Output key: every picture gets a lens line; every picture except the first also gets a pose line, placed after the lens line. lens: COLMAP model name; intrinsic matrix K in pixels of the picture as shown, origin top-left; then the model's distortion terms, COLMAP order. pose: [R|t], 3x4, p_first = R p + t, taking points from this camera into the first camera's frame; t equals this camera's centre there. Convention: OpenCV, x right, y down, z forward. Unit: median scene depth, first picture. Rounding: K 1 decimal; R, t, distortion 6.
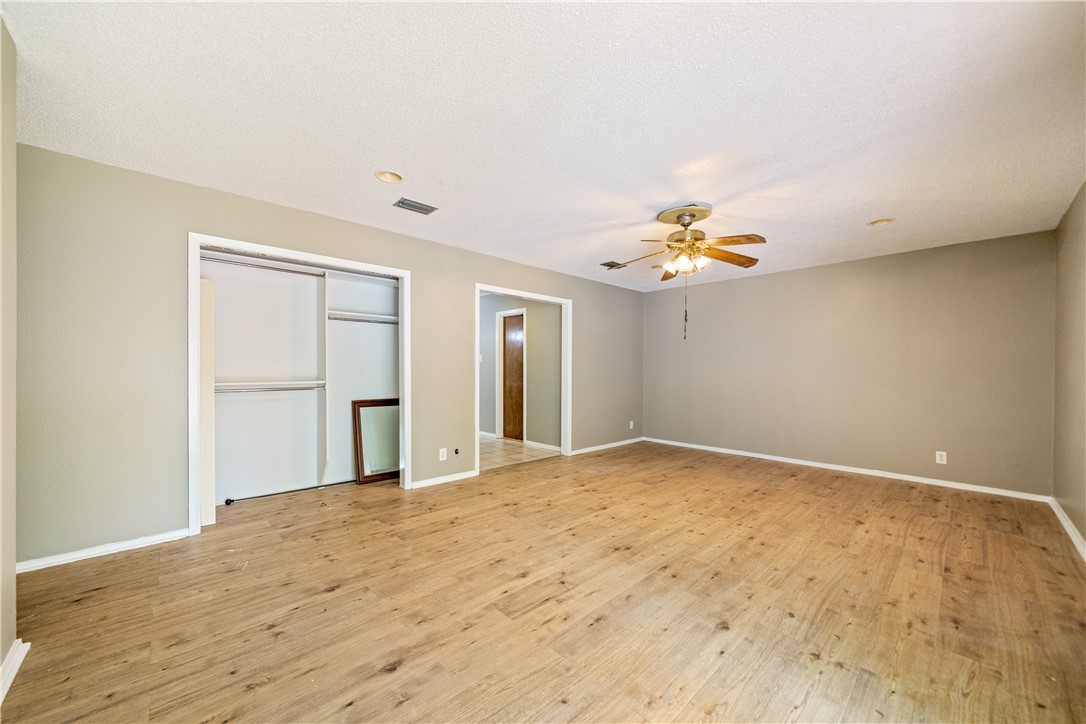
lens RADIAL K [[403.8, 0, 545.7], [0, 403.8, 372.2], [0, 0, 1]] dist [-0.000761, -0.000293]
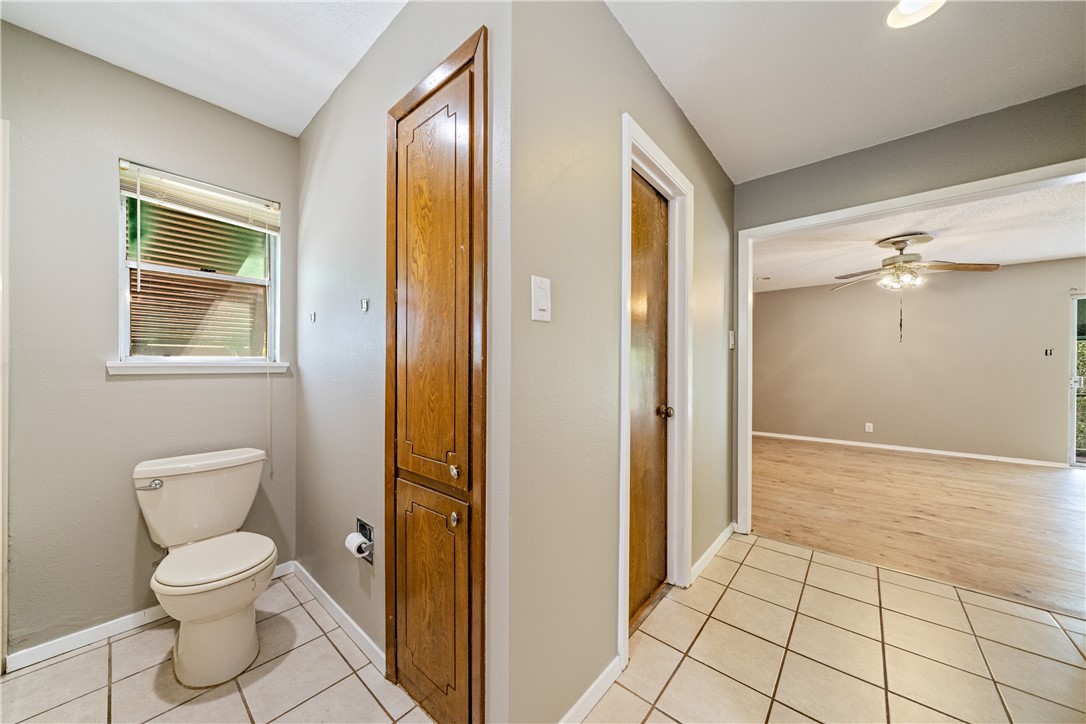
lens RADIAL K [[377.8, 0, 540.3], [0, 377.8, 365.3], [0, 0, 1]] dist [-0.005687, 0.000009]
pose [[-0.101077, -0.006454, 0.994858, -0.709798], [0.001520, 0.999977, 0.006641, -0.022051], [-0.994877, 0.002184, -0.101065, 2.303985]]
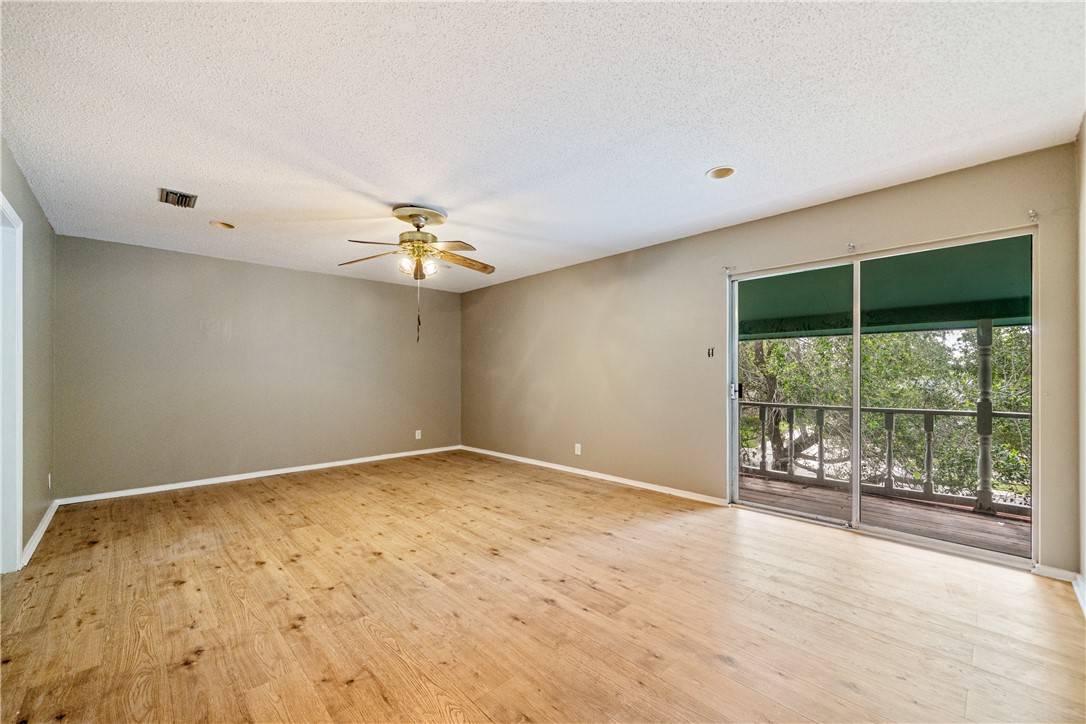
lens RADIAL K [[435.5, 0, 547.4], [0, 435.5, 375.9], [0, 0, 1]] dist [-0.000589, -0.000032]
pose [[-0.007429, -0.010619, 0.999916, -0.740475], [0.011821, 0.999873, 0.010706, -0.009687], [-0.999903, 0.011900, -0.007303, 0.725646]]
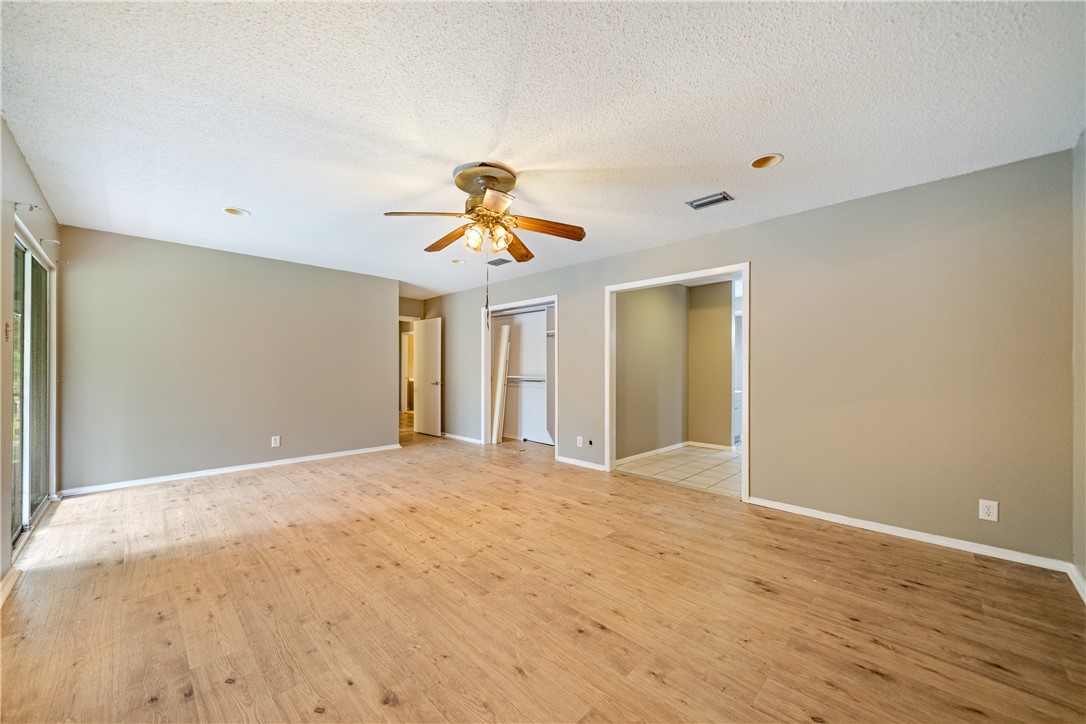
lens RADIAL K [[403.8, 0, 545.7], [0, 403.8, 372.2], [0, 0, 1]] dist [-0.000761, -0.000293]
pose [[0.036083, 0.003202, -0.999344, 1.219076], [-0.011707, 0.999928, 0.002781, -0.001343], [0.999280, 0.011599, 0.036118, 1.136049]]
